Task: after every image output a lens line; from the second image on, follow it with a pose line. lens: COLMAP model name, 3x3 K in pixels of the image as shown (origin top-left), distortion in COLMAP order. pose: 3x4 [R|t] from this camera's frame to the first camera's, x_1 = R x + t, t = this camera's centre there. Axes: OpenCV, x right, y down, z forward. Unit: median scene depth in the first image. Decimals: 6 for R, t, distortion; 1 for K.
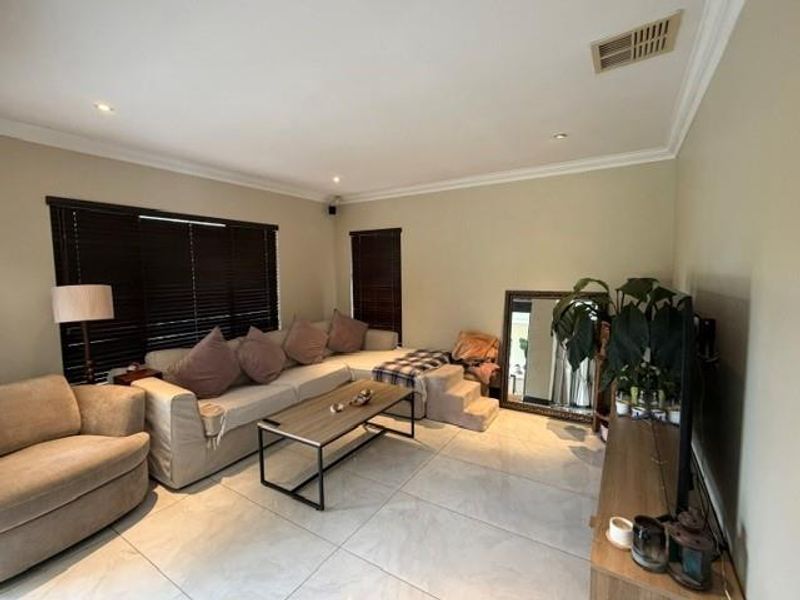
lens RADIAL K [[364.4, 0, 398.8], [0, 364.4, 301.7], [0, 0, 1]] dist [-0.000226, 0.000144]
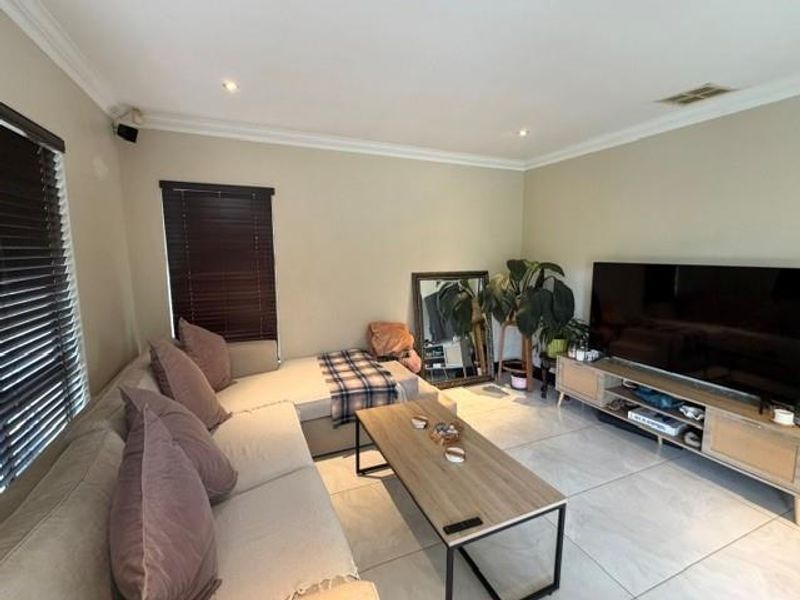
lens RADIAL K [[364.4, 0, 399.0], [0, 364.4, 297.7], [0, 0, 1]] dist [-0.000226, 0.000144]
pose [[0.560672, -0.094204, 0.822662, -0.542901], [0.063315, 0.995476, 0.070842, -0.037522], [-0.825614, 0.012368, 0.564100, 0.503532]]
